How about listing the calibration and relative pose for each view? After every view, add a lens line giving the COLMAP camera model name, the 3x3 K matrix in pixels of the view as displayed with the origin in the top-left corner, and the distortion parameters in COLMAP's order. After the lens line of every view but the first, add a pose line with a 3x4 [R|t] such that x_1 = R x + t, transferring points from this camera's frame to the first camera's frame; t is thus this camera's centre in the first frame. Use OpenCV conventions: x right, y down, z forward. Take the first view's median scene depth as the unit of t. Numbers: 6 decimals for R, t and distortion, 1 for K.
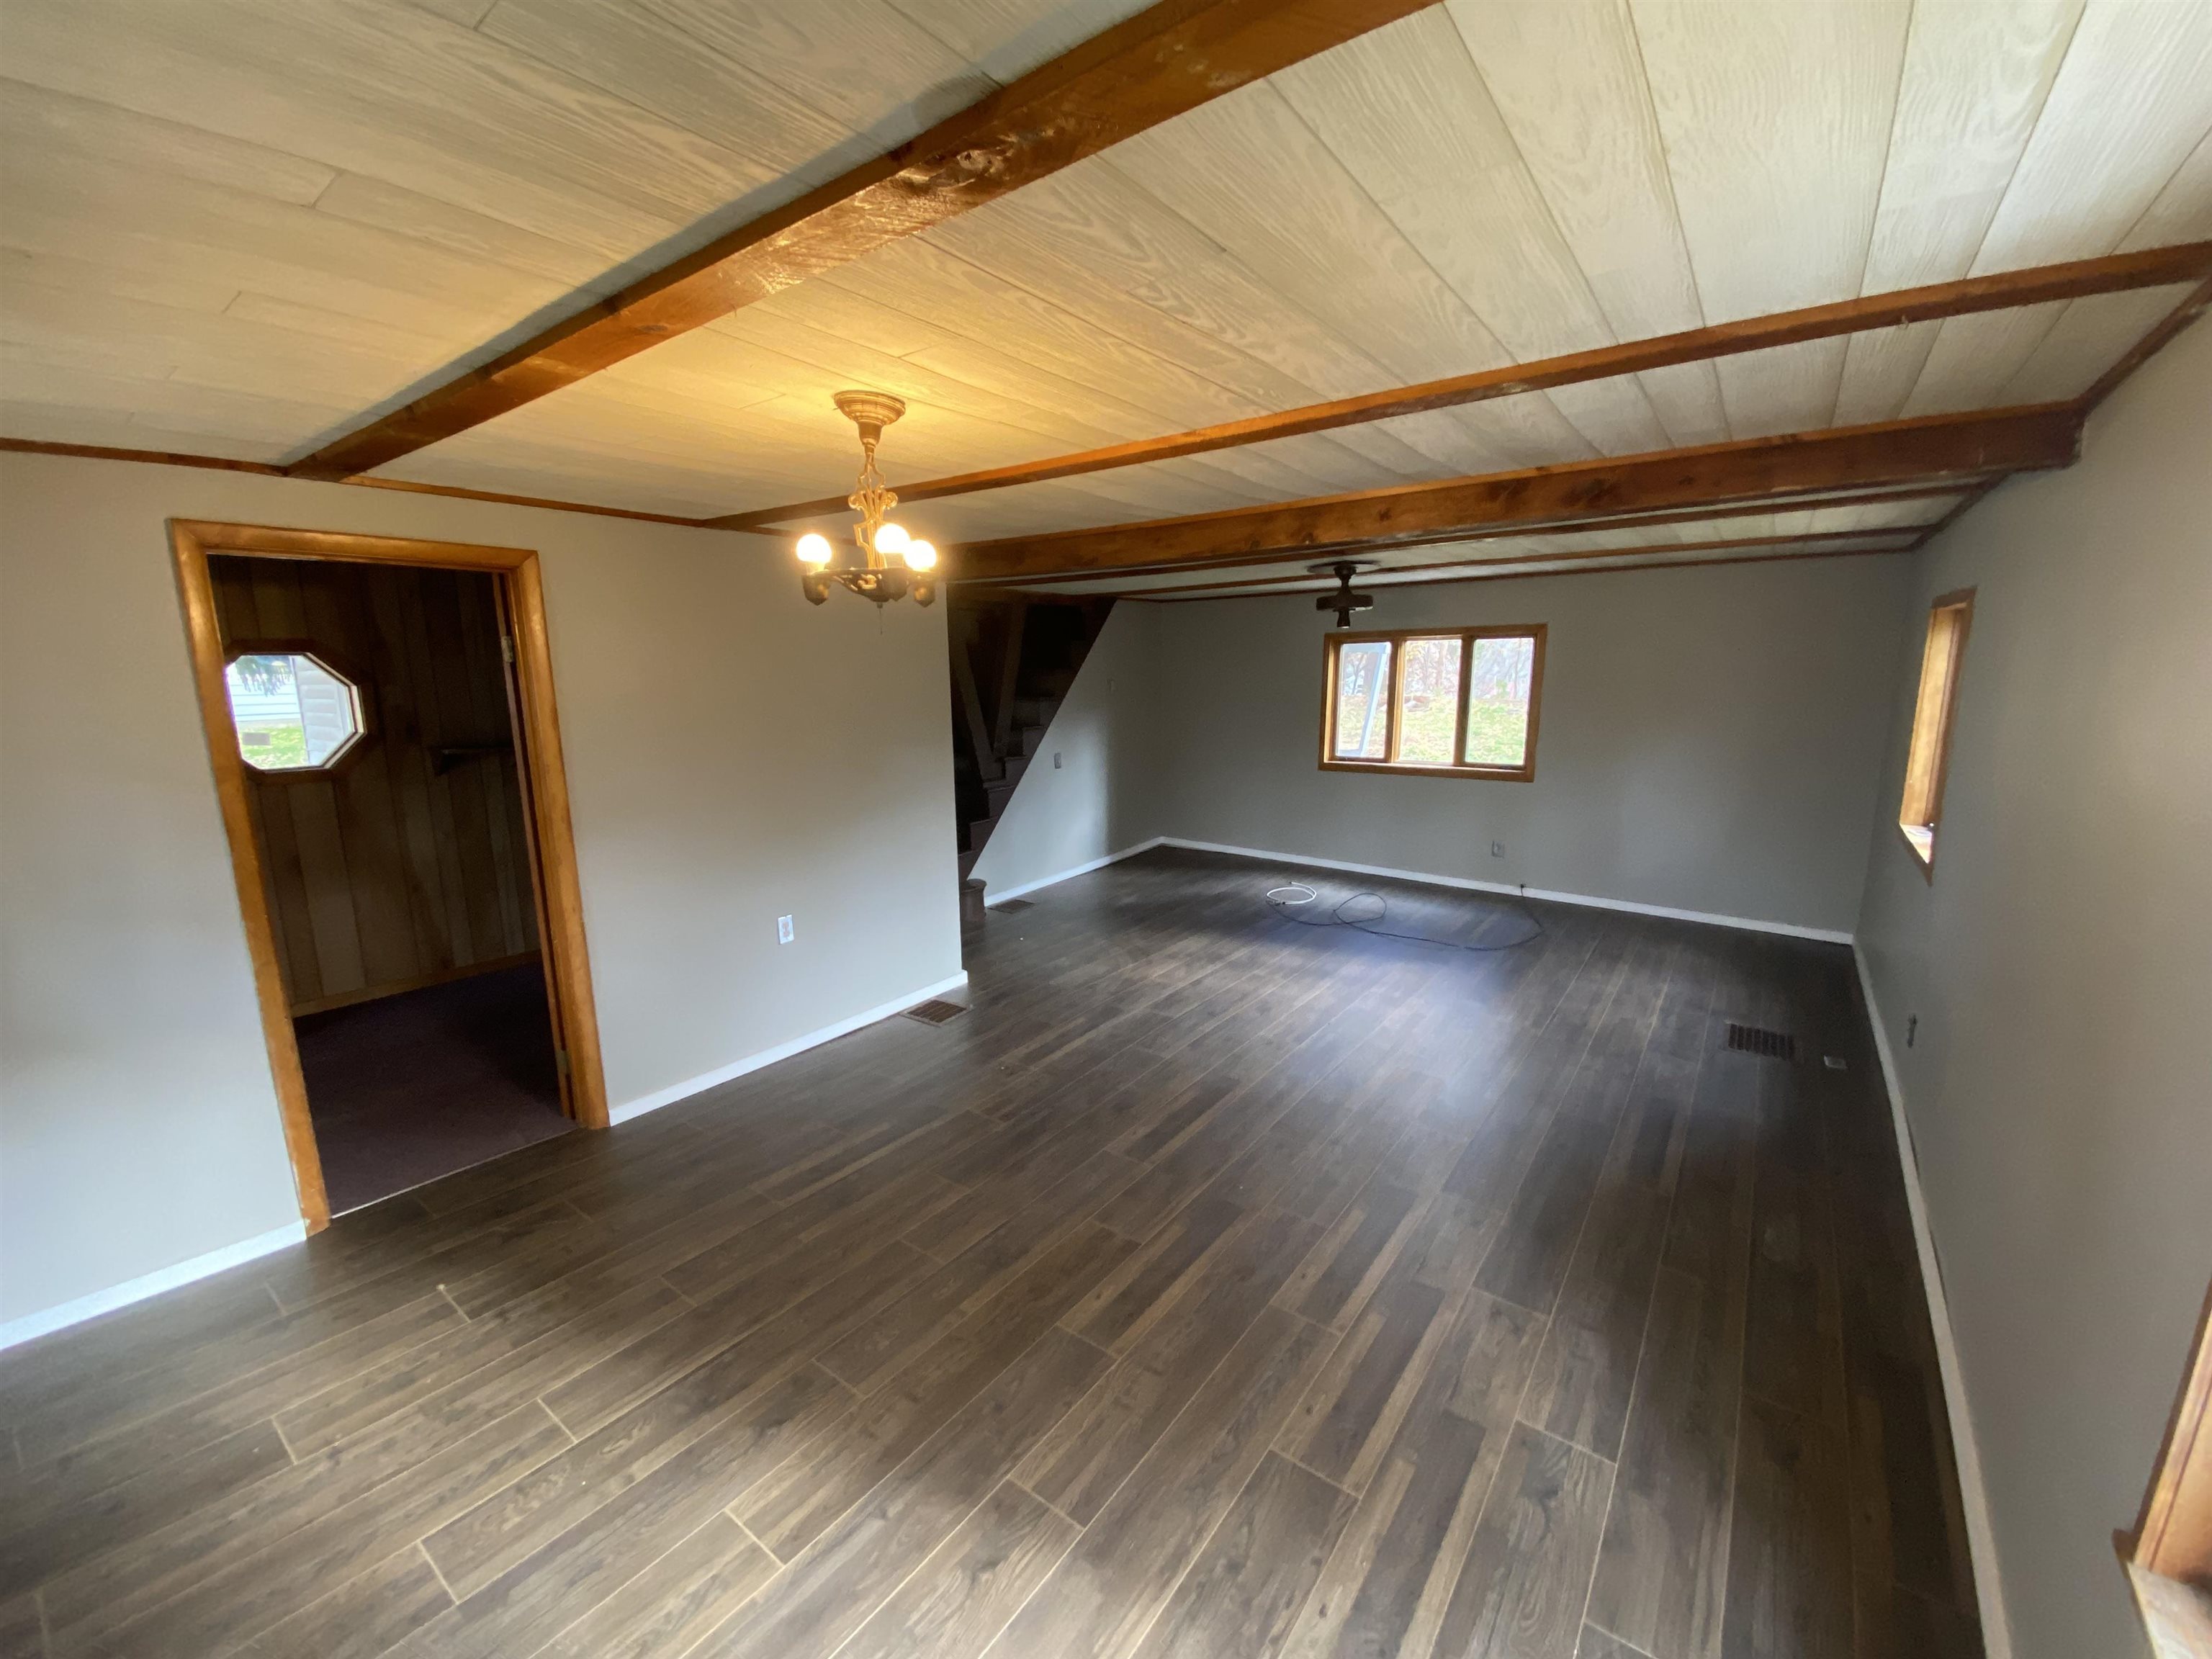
lens RADIAL K [[902.9, 0, 1104.9], [0, 902.9, 840.9], [0, 0, 1]] dist [-0.000630, -0.000190]
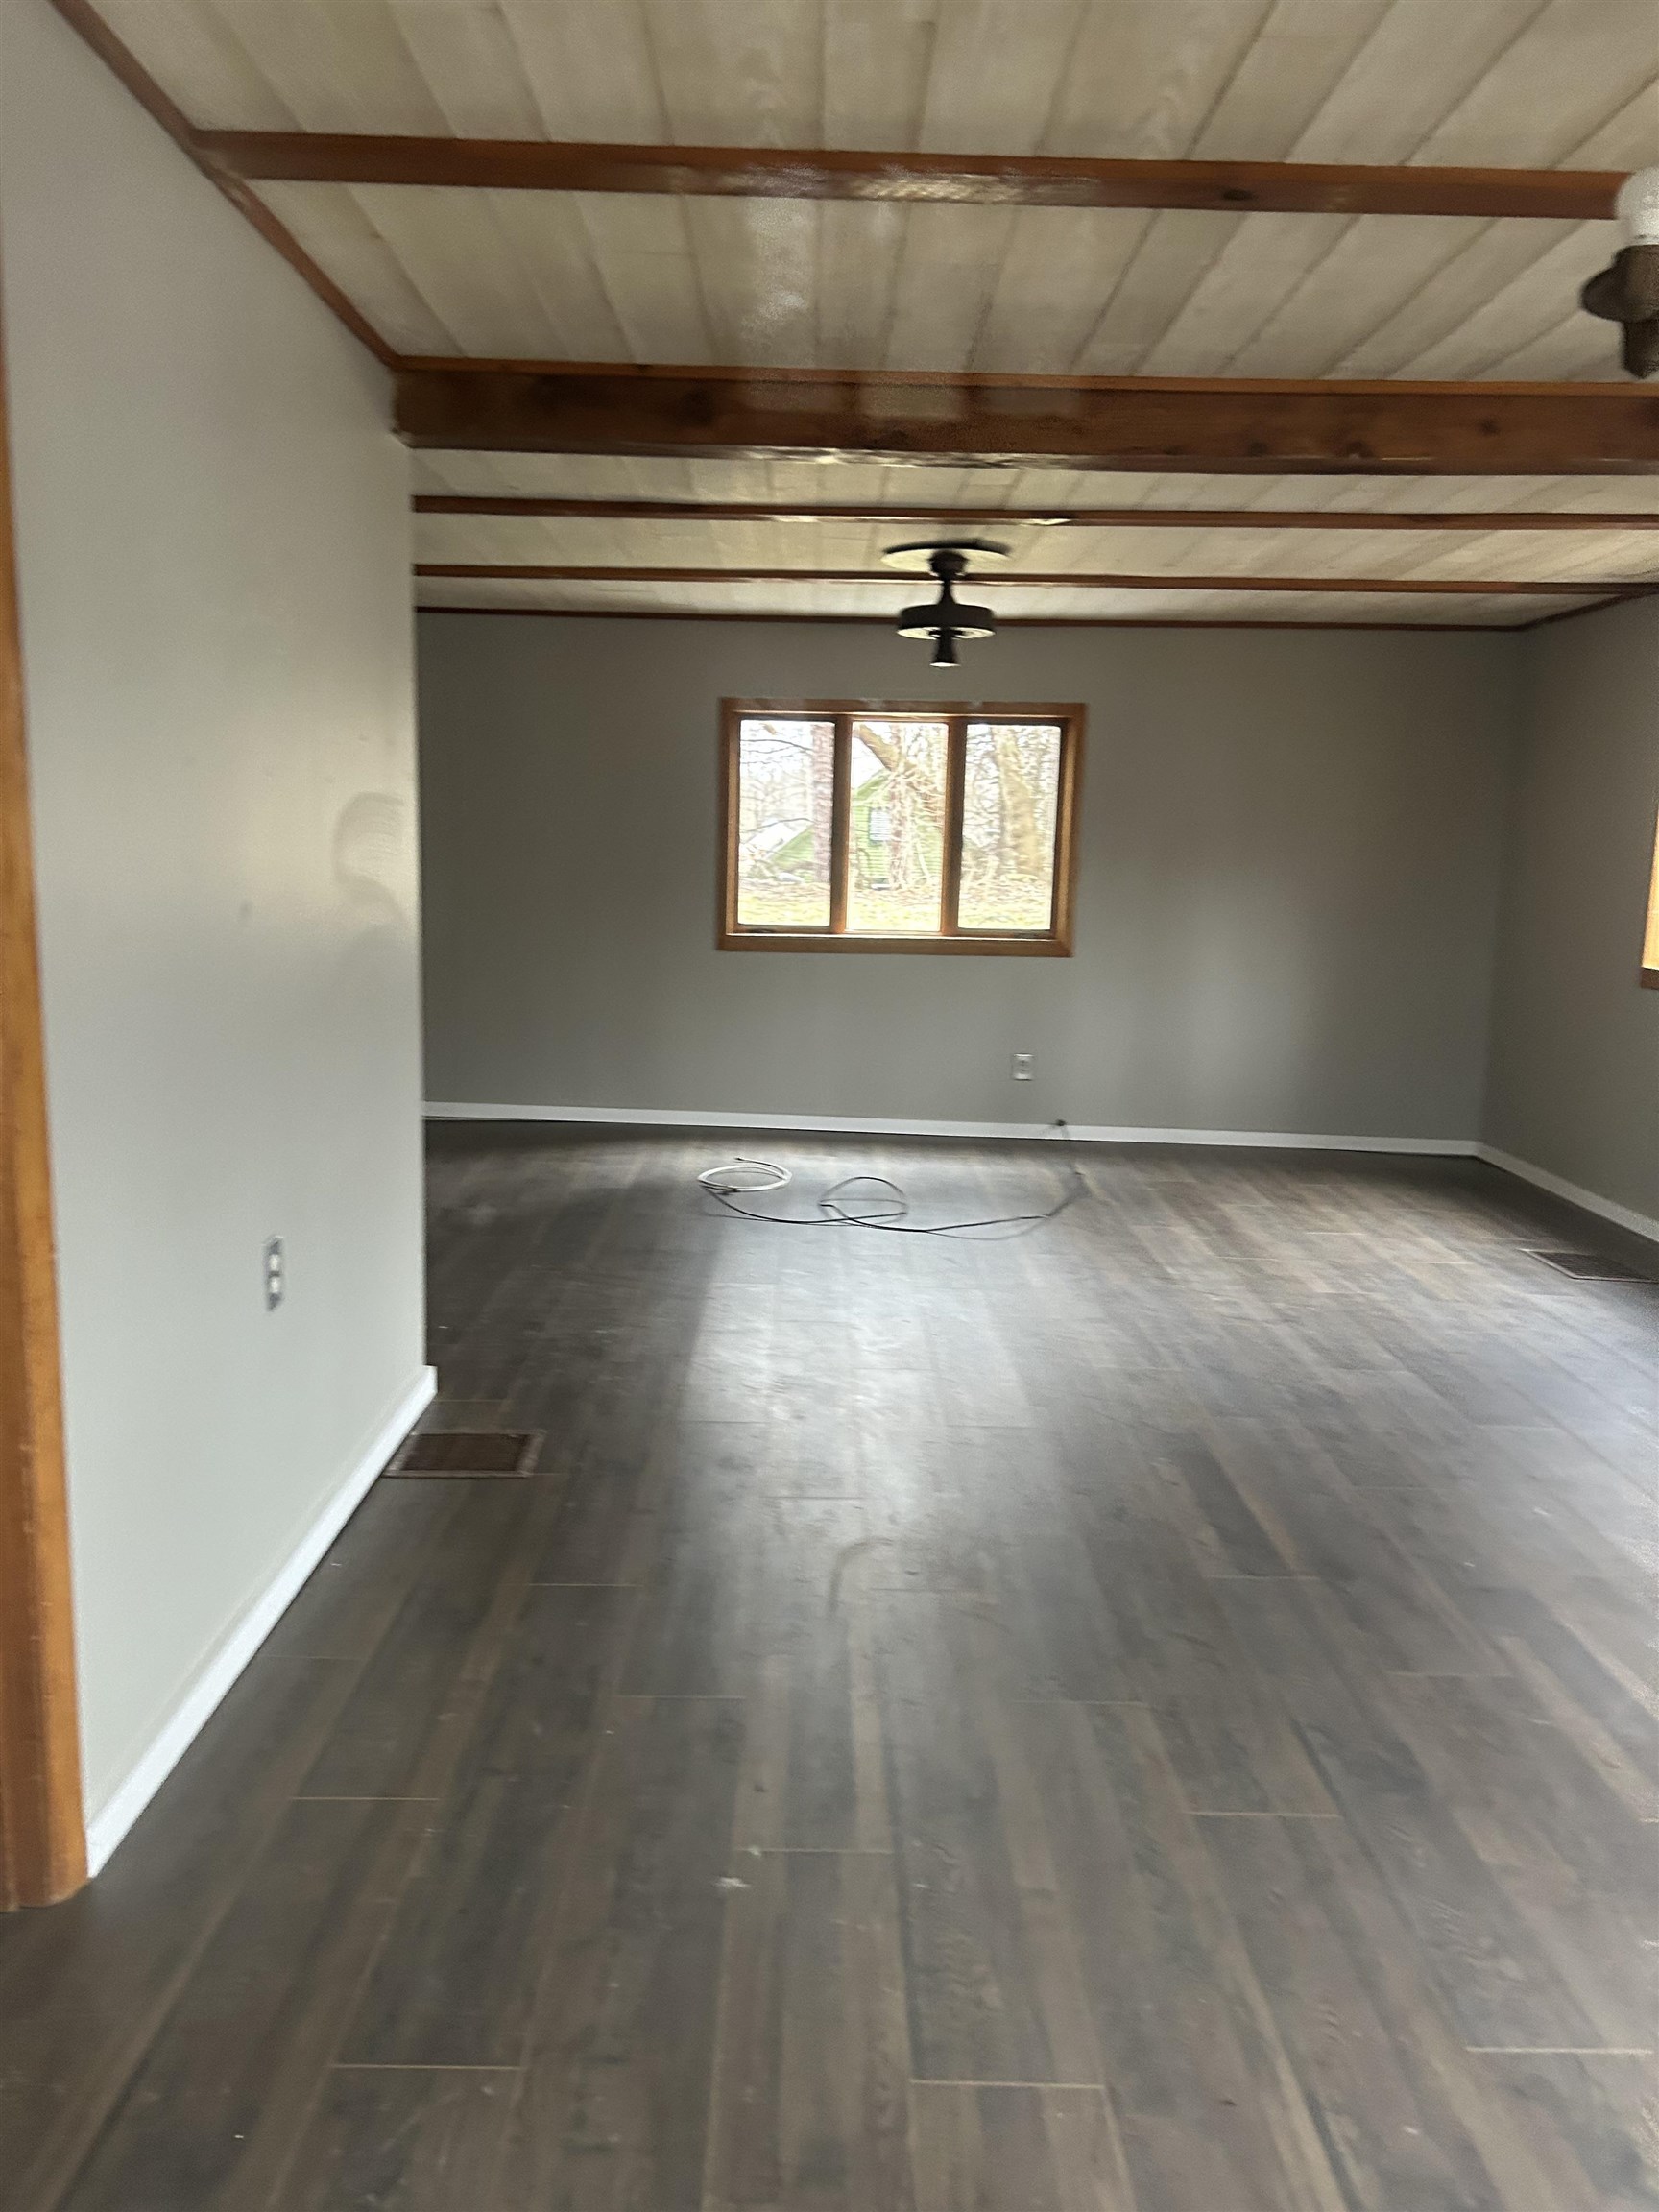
lens RADIAL K [[1673.2, 0, 825.6], [0, 1673.2, 1110.7], [0, 0, 1]] dist [0.043370, -0.049955]
pose [[0.801404, -0.069740, 0.594043, -0.352932], [0.088050, 0.996114, -0.001843, 0.029087], [-0.591607, 0.053782, 0.804431, 0.165687]]
